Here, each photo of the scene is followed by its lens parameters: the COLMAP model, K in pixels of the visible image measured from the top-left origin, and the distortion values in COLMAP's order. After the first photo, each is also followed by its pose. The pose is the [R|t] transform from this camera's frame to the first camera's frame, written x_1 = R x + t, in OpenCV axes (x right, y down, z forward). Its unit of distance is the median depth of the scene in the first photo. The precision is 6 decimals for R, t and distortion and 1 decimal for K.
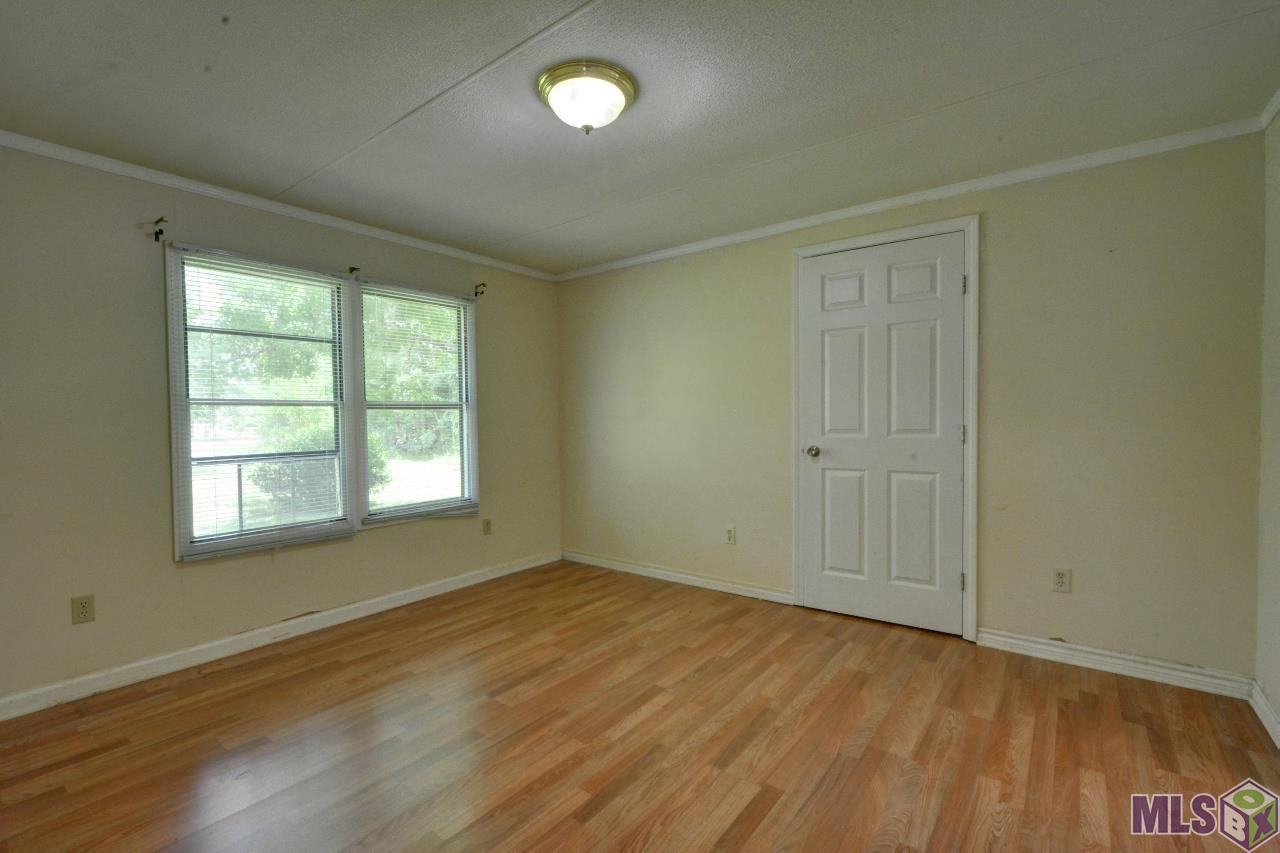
lens RADIAL K [[566.0, 0, 636.2], [0, 566.0, 433.4], [0, 0, 1]] dist [-0.008336, -0.000570]
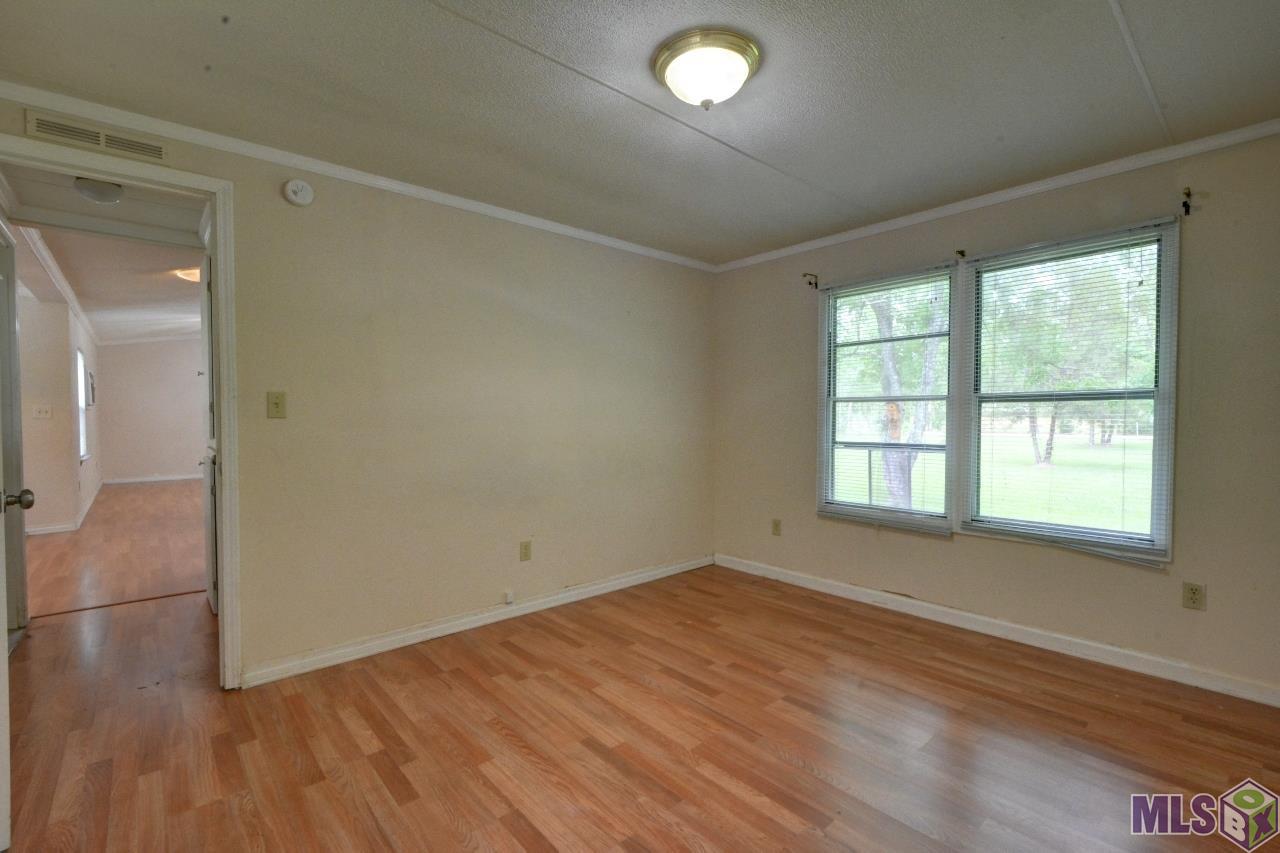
lens RADIAL K [[574.5, 0, 636.7], [0, 574.5, 419.1], [0, 0, 1]] dist [-0.002322, -0.000402]
pose [[-0.198416, 0.020919, -0.979895, 0.628438], [-0.025325, 0.999329, 0.026462, -0.032992], [0.979791, 0.030067, -0.197753, 0.765273]]
